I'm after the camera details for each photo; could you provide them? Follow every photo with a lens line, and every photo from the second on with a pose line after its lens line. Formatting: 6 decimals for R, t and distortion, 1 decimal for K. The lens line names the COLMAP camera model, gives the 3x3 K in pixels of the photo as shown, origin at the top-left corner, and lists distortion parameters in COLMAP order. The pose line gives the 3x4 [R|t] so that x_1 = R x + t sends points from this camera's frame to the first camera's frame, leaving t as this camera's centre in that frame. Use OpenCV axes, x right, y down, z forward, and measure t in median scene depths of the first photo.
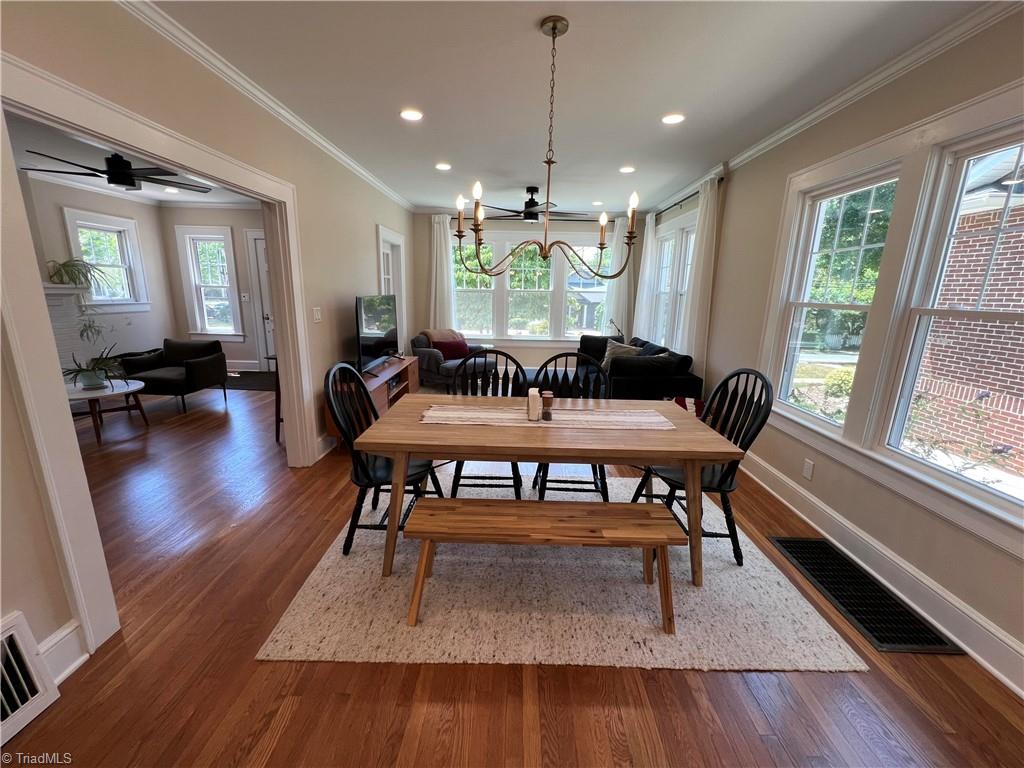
lens RADIAL K [[409.3, 0, 513.9], [0, 409.3, 383.4], [0, 0, 1]] dist [-0.001702, 0.000017]
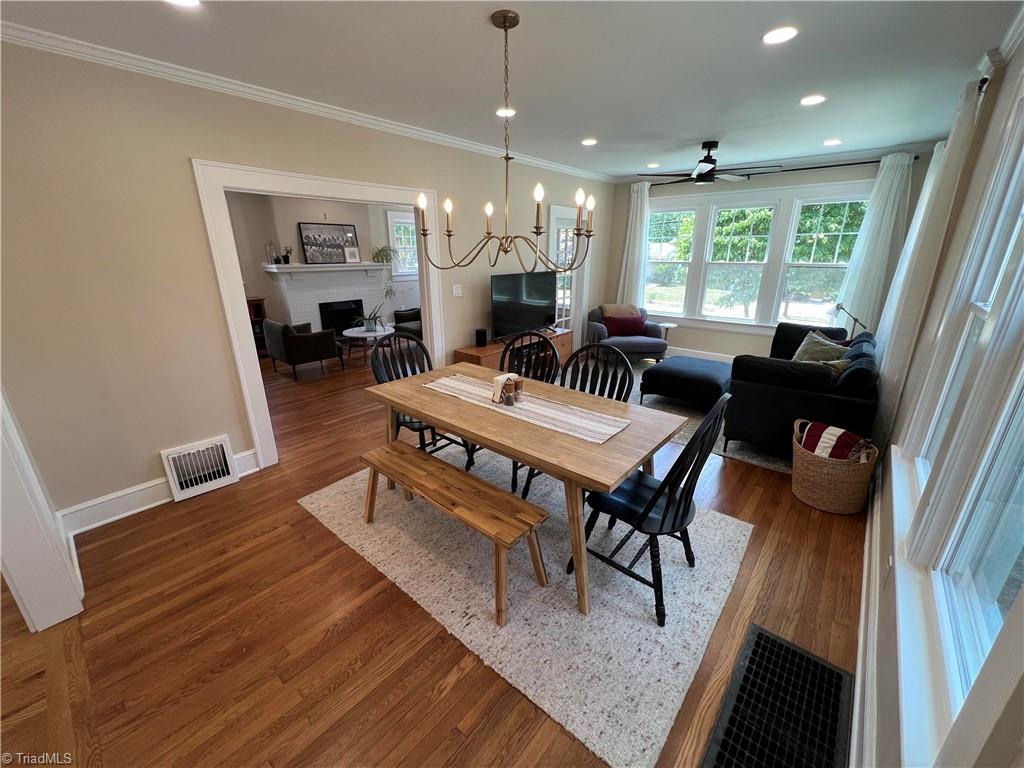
lens RADIAL K [[409.3, 0, 512.6], [0, 409.3, 384.7], [0, 0, 1]] dist [-0.001702, 0.000017]
pose [[0.767130, 0.178381, -0.616191, 0.359831], [-0.124325, 0.983690, 0.129990, -0.049924], [0.629329, -0.023111, 0.776795, 0.086319]]
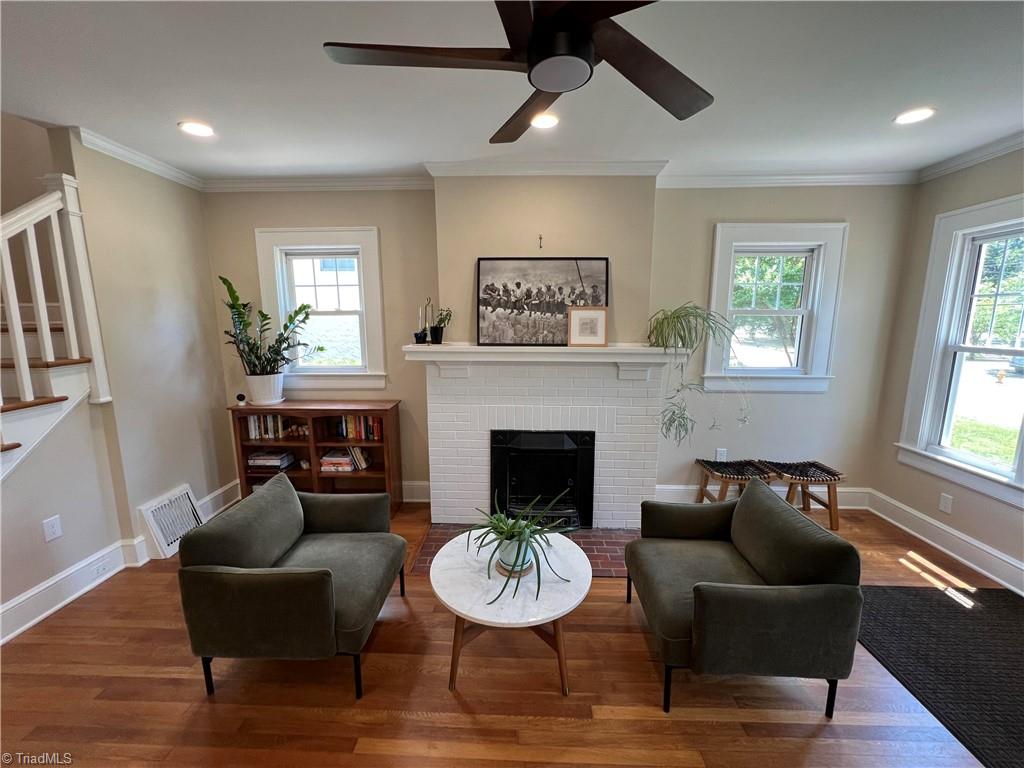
lens RADIAL K [[409.3, 0, 509.9], [0, 409.3, 384.4], [0, 0, 1]] dist [-0.001702, 0.000017]
pose [[-0.018267, 0.129742, -0.991380, -0.487402], [-0.221782, 0.966318, 0.130549, -0.223769], [0.974925, 0.222255, 0.011122, 0.801340]]
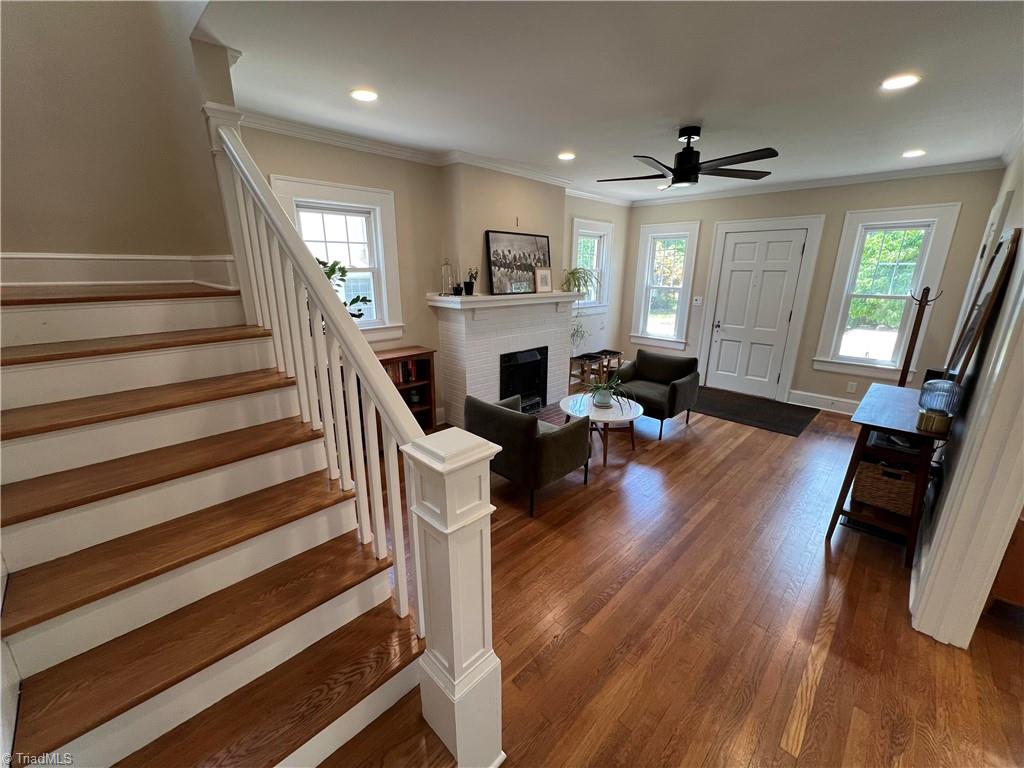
lens RADIAL K [[409.3, 0, 509.8], [0, 409.3, 385.5], [0, 0, 1]] dist [-0.001702, 0.000017]
pose [[0.718930, 0.168691, -0.674302, -0.463776], [-0.140949, 0.985330, 0.096223, -0.084260], [0.680641, 0.025864, 0.732160, 0.120323]]
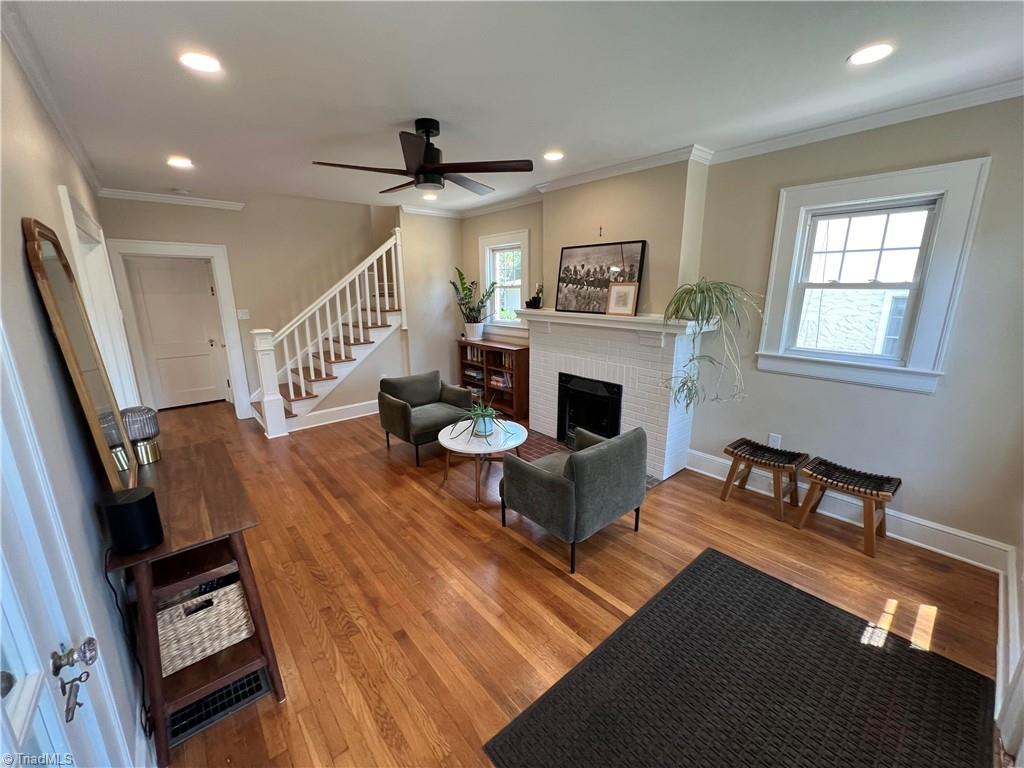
lens RADIAL K [[409.3, 0, 510.1], [0, 409.3, 385.1], [0, 0, 1]] dist [-0.001702, 0.000017]
pose [[-0.749188, 0.134009, -0.648660, -0.442024], [-0.161230, 0.912966, 0.374829, -0.361579], [0.642435, 0.385401, -0.662377, 1.345258]]
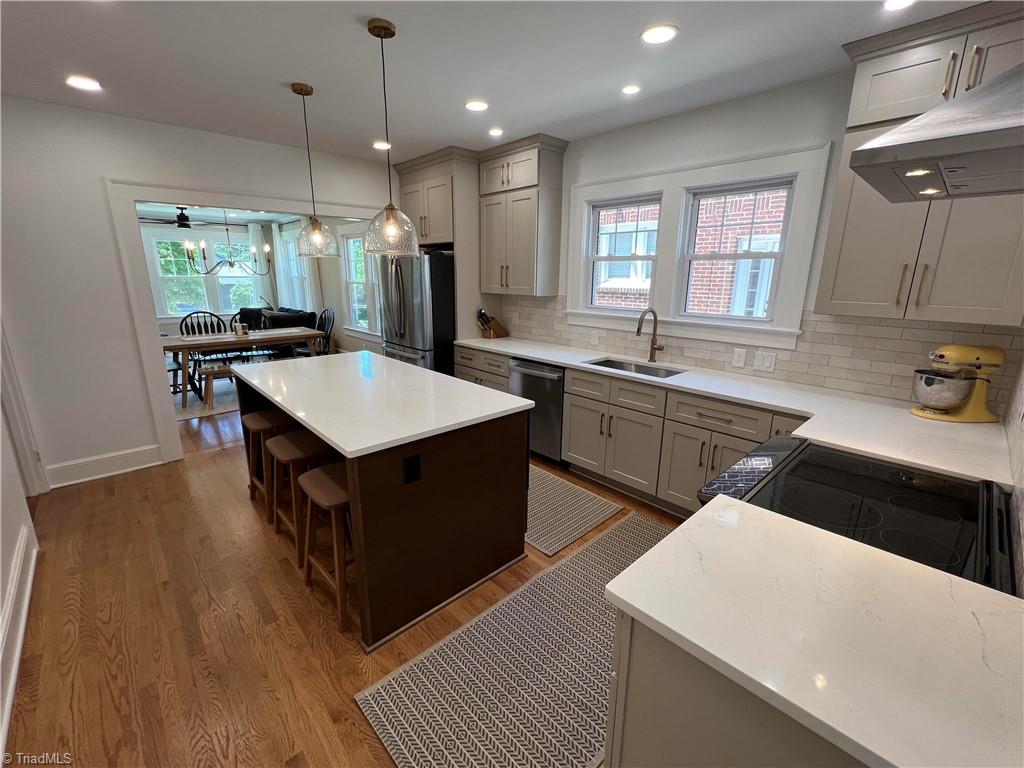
lens RADIAL K [[437.4, 0, 512.3], [0, 437.4, 384.3], [0, 0, 1]] dist [-0.002589, -0.001049]
pose [[0.717883, -0.187738, 0.670372, -0.278869], [0.162989, 0.981513, 0.100333, 0.180723], [-0.676815, 0.037236, 0.735210, -0.931246]]
